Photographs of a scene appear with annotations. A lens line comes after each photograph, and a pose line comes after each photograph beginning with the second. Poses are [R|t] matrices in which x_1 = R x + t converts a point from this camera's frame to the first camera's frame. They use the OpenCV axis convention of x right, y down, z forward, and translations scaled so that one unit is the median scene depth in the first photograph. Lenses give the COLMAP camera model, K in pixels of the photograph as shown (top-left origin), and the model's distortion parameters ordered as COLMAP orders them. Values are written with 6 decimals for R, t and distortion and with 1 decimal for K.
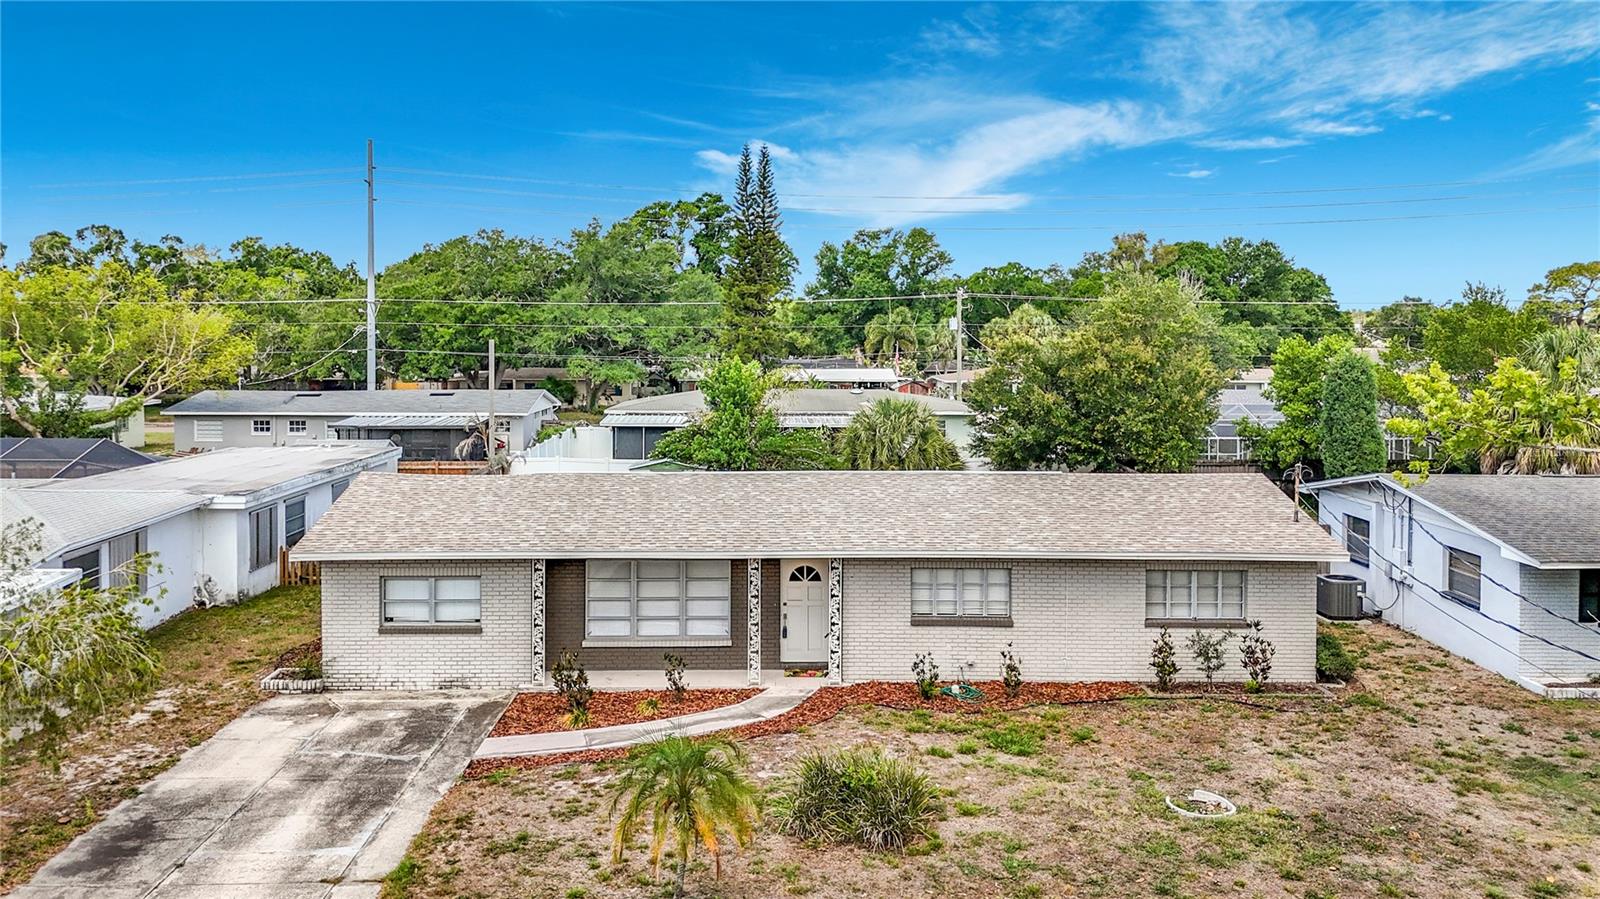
lens RADIAL K [[1187.1, 0, 787.9], [0, 1187.1, 442.4], [0, 0, 1]] dist [0.055634, -0.040364]
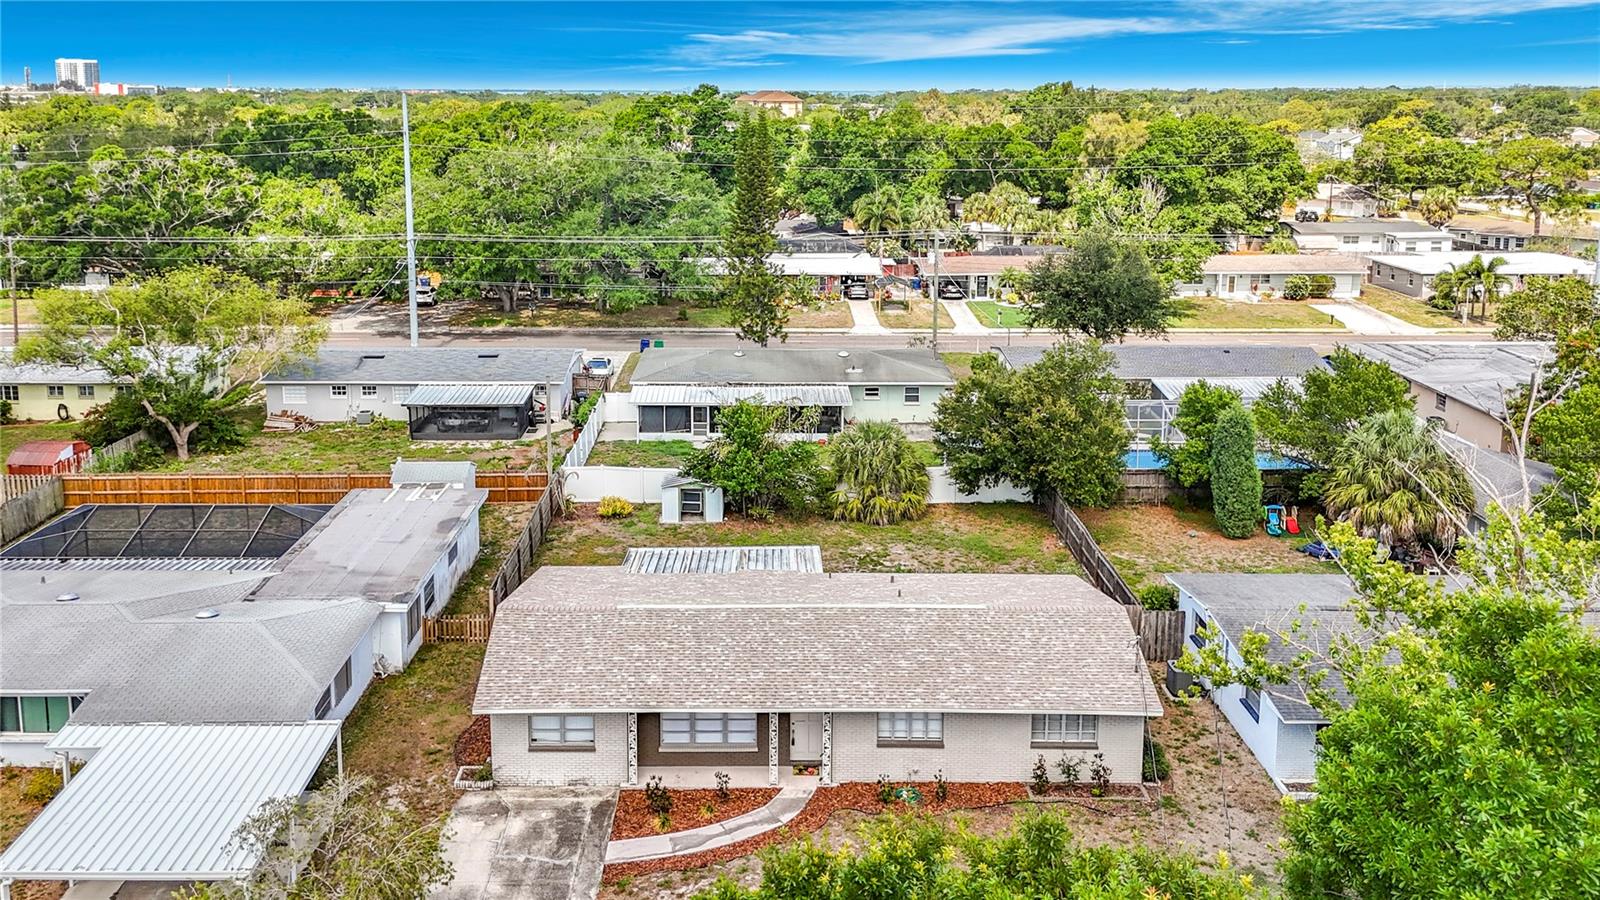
lens RADIAL K [[1187.1, 0, 768.2], [0, 1187.1, 388.8], [0, 0, 1]] dist [0.055634, -0.040364]
pose [[0.999986, 0.001172, -0.005154, -0.027857], [-0.000361, 0.987980, 0.154579, -0.530736], [0.005273, -0.154575, 0.987967, -0.433038]]
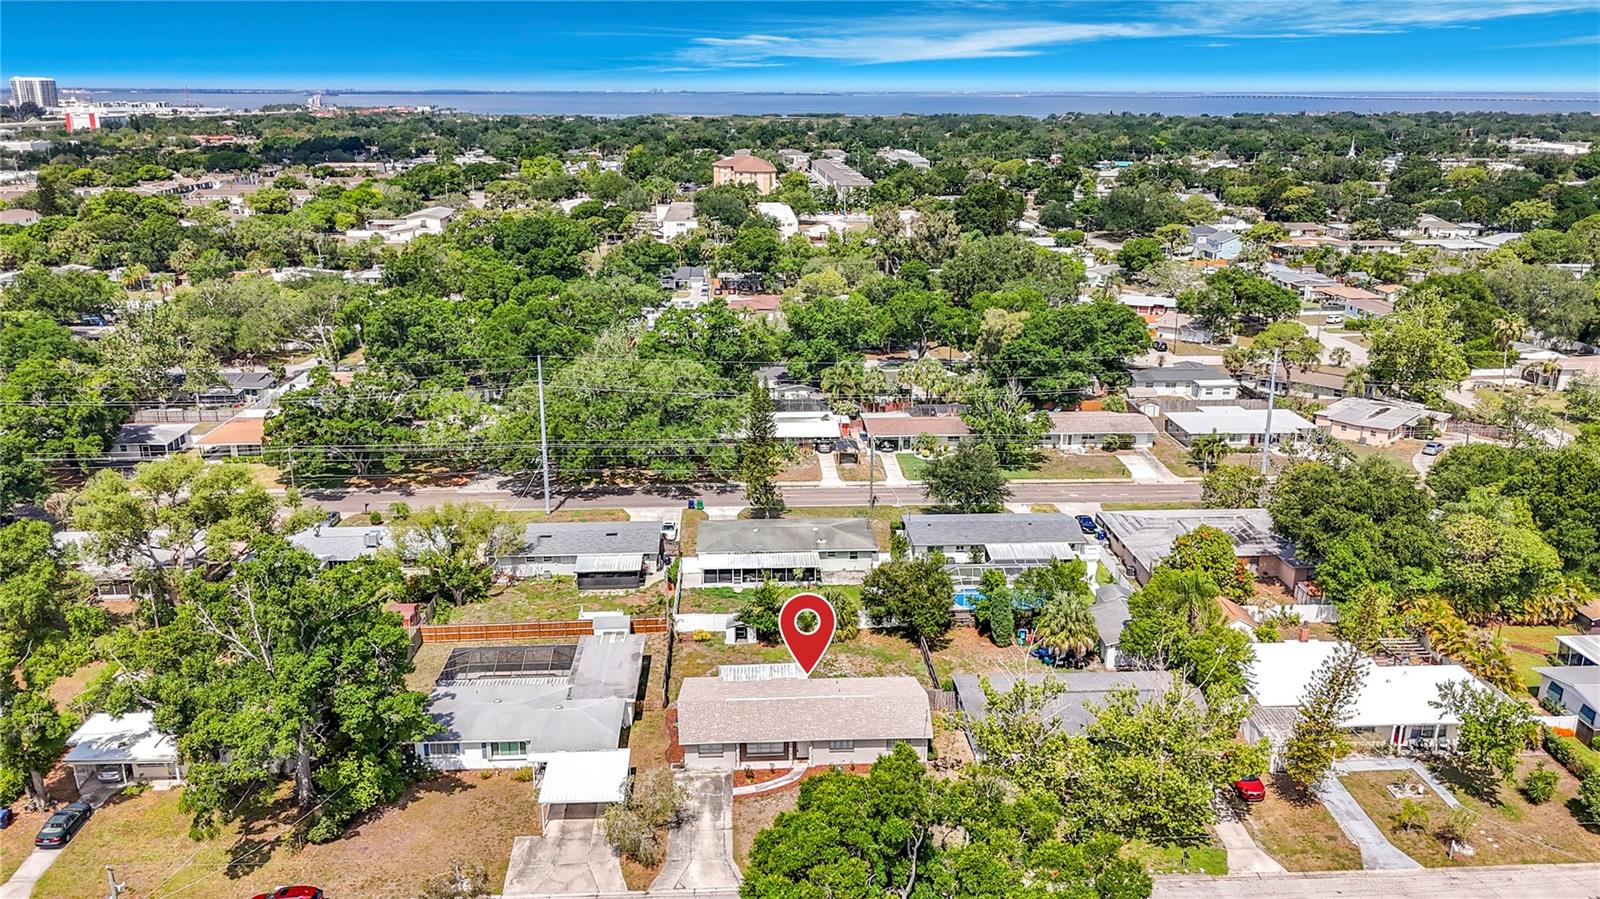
lens RADIAL K [[1187.1, 0, 812.0], [0, 1187.1, 504.8], [0, 0, 1]] dist [0.055634, -0.040364]
pose [[0.998431, -0.013883, 0.054243, -0.163149], [-0.000093, 0.968362, 0.249549, -1.670766], [-0.055992, -0.249162, 0.966842, -2.703184]]
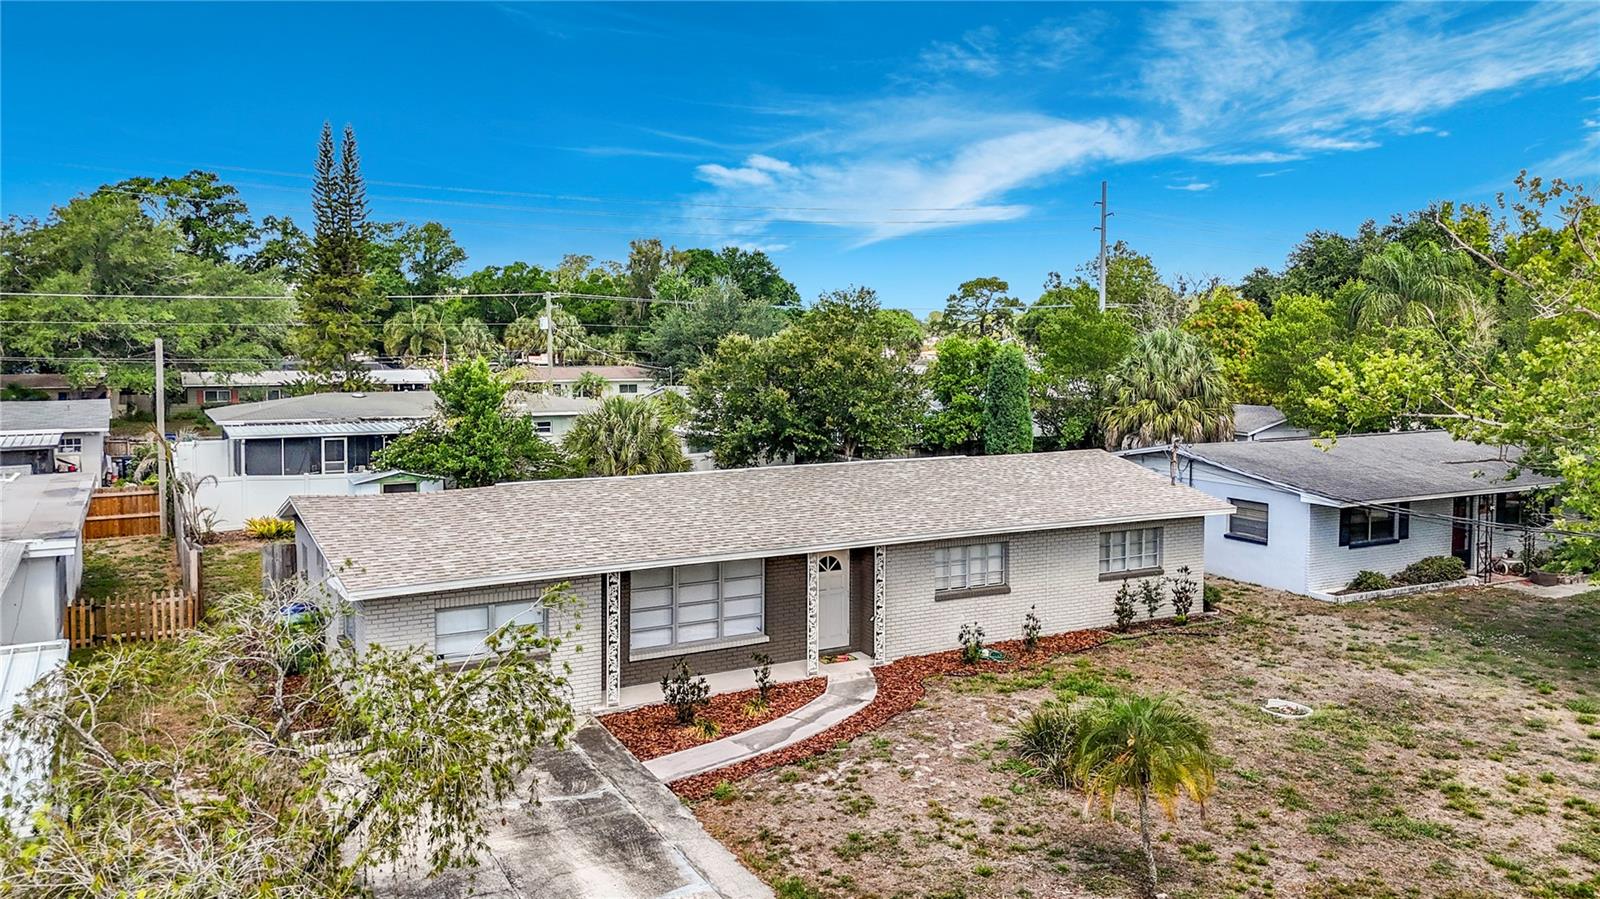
lens RADIAL K [[1187.1, 0, 796.7], [0, 1187.1, 440.9], [0, 0, 1]] dist [0.055634, -0.040364]
pose [[0.881677, -0.041919, 0.469988, -0.507449], [0.042573, 0.999051, 0.009242, -0.007355], [-0.469929, 0.011860, 0.882624, 0.100511]]
